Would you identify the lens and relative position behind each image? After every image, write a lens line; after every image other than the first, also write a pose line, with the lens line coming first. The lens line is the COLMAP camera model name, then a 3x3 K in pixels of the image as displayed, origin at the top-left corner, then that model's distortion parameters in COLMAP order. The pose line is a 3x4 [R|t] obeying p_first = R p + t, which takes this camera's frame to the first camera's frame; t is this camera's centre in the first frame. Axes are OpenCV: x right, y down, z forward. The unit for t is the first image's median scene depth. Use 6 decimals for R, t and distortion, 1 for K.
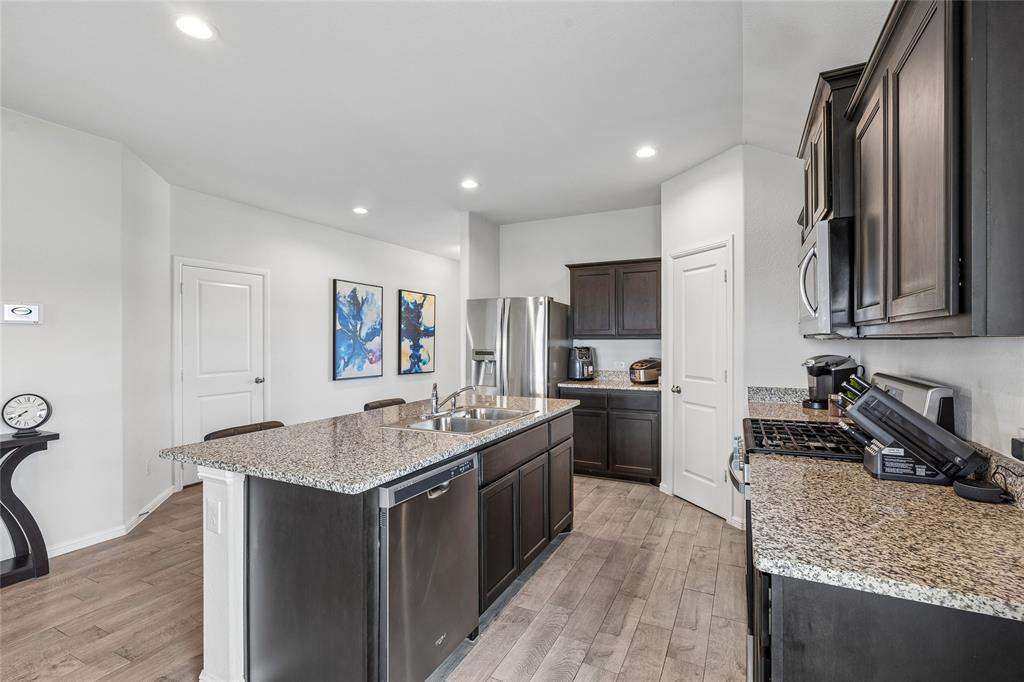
lens RADIAL K [[474.2, 0, 510.3], [0, 474.2, 339.6], [0, 0, 1]] dist [-0.001412, 0.000805]
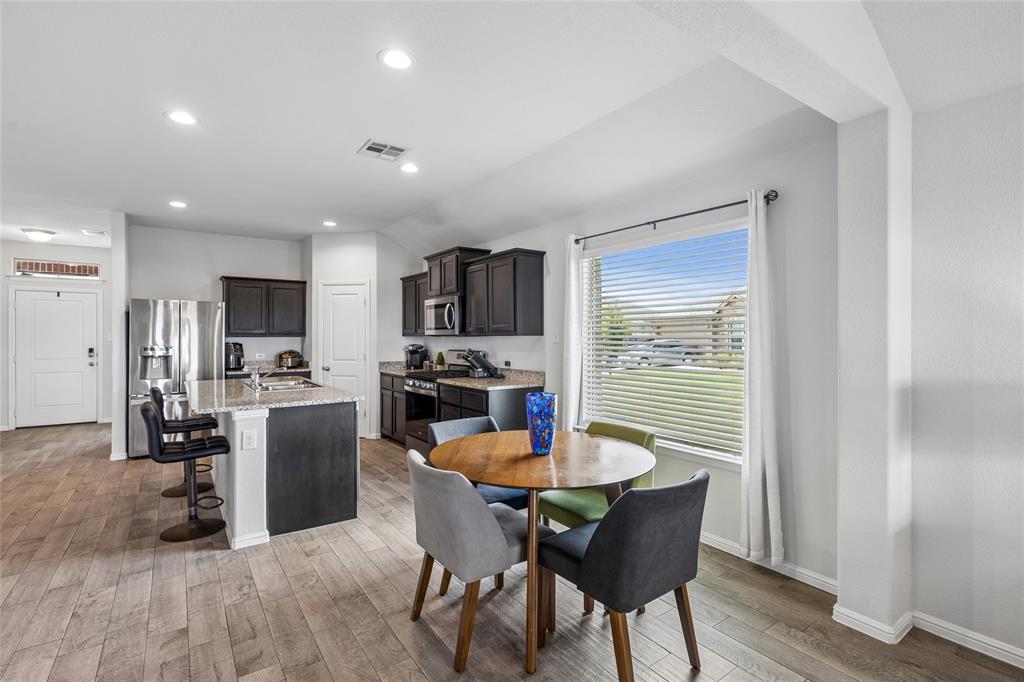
lens RADIAL K [[474.2, 0, 503.5], [0, 474.2, 335.0], [0, 0, 1]] dist [-0.001412, 0.000805]
pose [[0.482946, 0.000604, 0.875650, -0.825460], [0.000832, 0.999999, -0.001149, -0.004772], [-0.875650, 0.001284, 0.482945, -0.313669]]
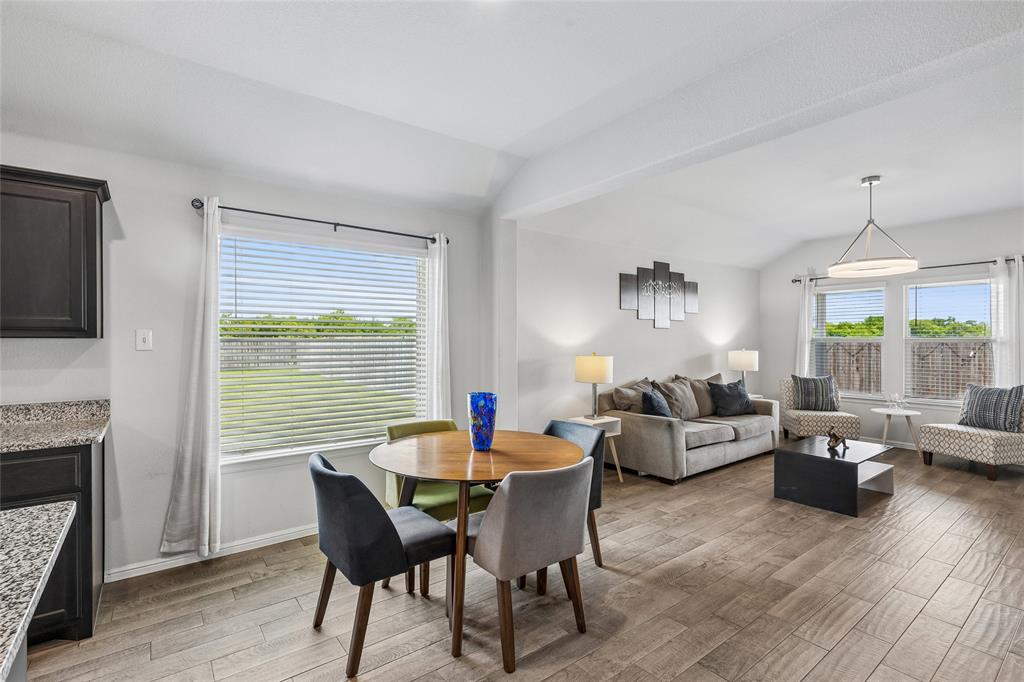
lens RADIAL K [[474.2, 0, 508.4], [0, 474.2, 342.3], [0, 0, 1]] dist [-0.001412, 0.000805]
pose [[-0.895279, -0.003263, 0.445493, -0.572697], [-0.001313, 0.999988, 0.004686, -0.003252], [-0.445503, 0.003610, -0.895273, 0.555903]]
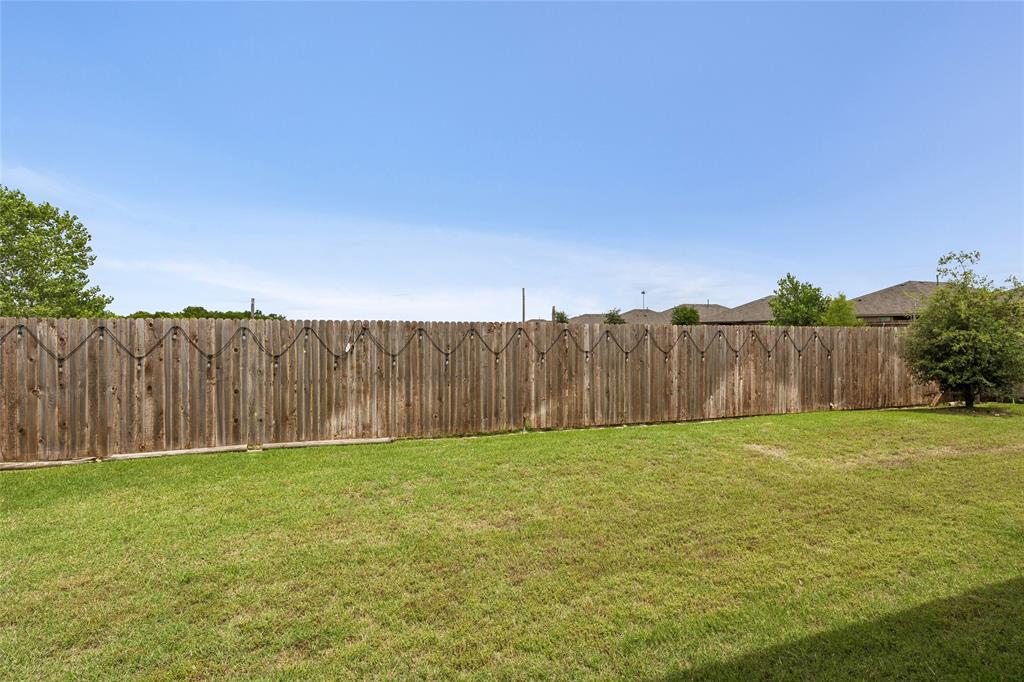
lens RADIAL K [[474.2, 0, 513.5], [0, 474.2, 334.4], [0, 0, 1]] dist [-0.001412, 0.000805]
pose [[-0.705701, 0.006689, -0.708478, -1.146243], [0.002542, 0.999973, 0.006909, 0.025266], [0.708505, 0.003075, -0.705699, -2.179212]]
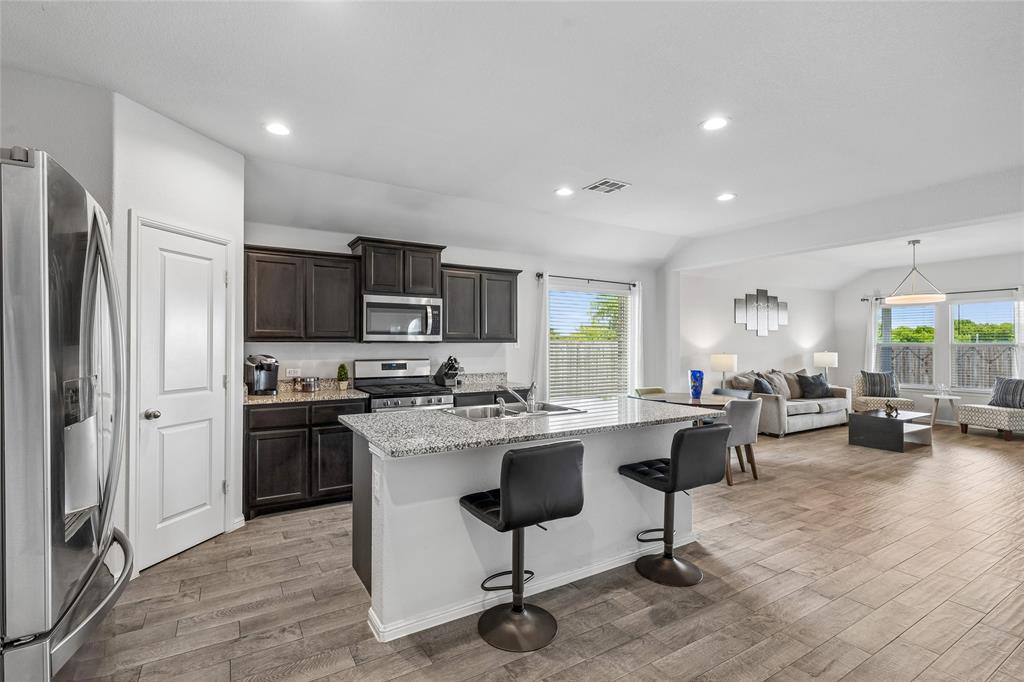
lens RADIAL K [[474.2, 0, 508.1], [0, 474.2, 341.1], [0, 0, 1]] dist [-0.001412, 0.000805]
pose [[-0.844184, -0.000277, 0.536053, -0.512960], [-0.004250, 0.999972, -0.006178, -0.000746], [-0.536036, -0.007494, -0.844162, 1.433527]]
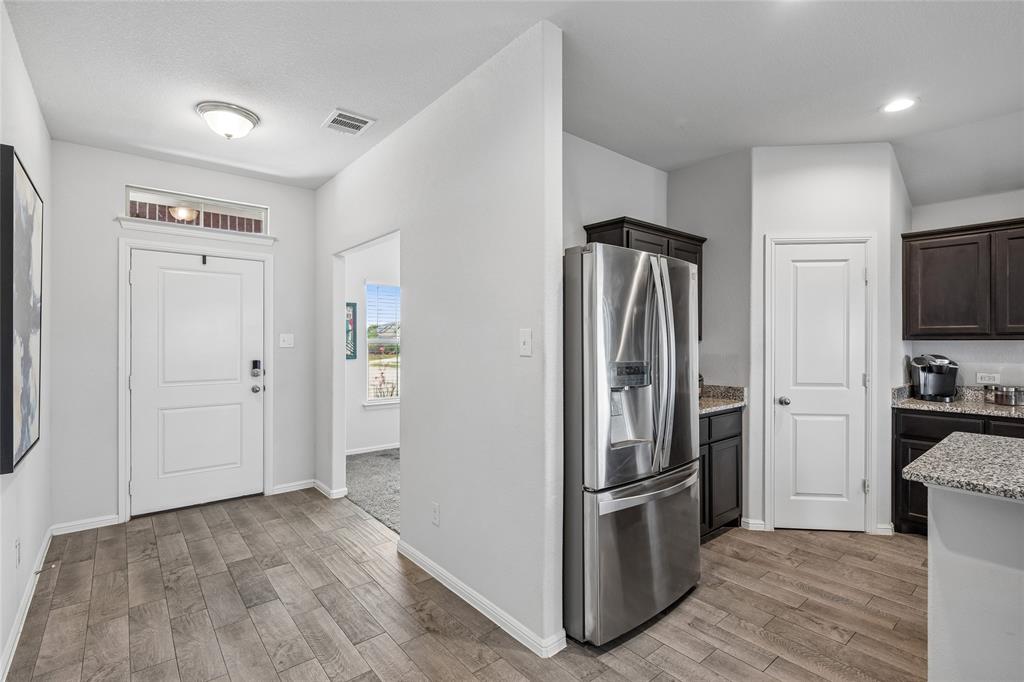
lens RADIAL K [[474.2, 0, 505.4], [0, 474.2, 340.7], [0, 0, 1]] dist [-0.001412, 0.000805]
pose [[0.416270, 0.004090, 0.909232, -0.671898], [-0.002593, 0.999991, -0.003311, 0.003461], [-0.909237, -0.000979, 0.416277, 1.203415]]
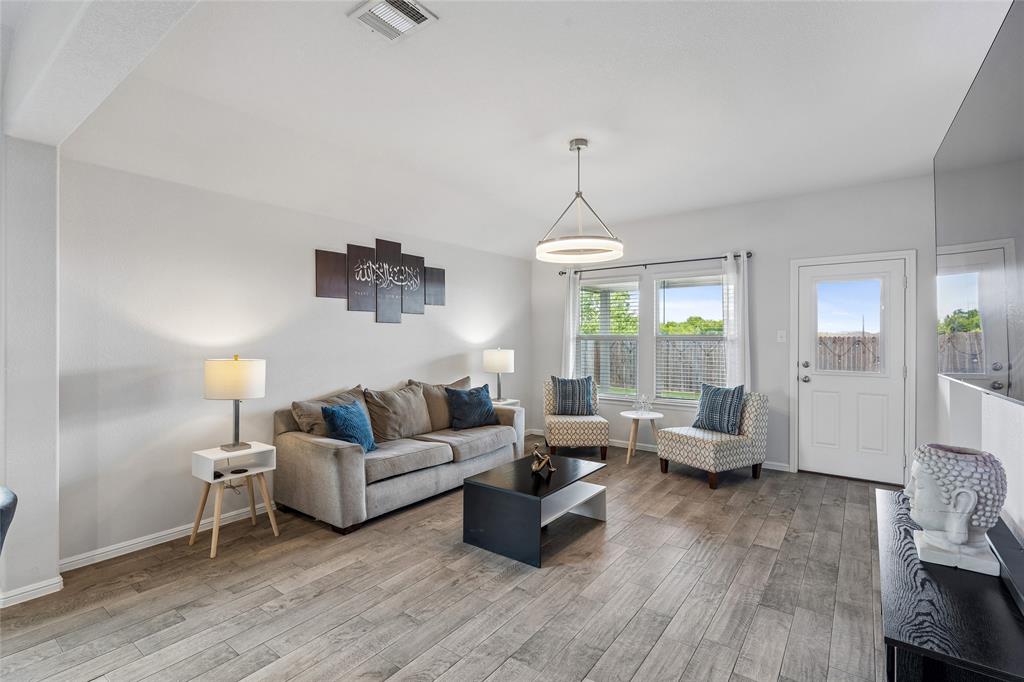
lens RADIAL K [[474.2, 0, 507.6], [0, 474.2, 337.5], [0, 0, 1]] dist [-0.001412, 0.000805]
pose [[-0.983319, -0.003144, 0.181861, -0.868421], [-0.003139, 0.999995, 0.000319, -0.005028], [-0.181861, -0.000257, -0.983324, 0.112226]]
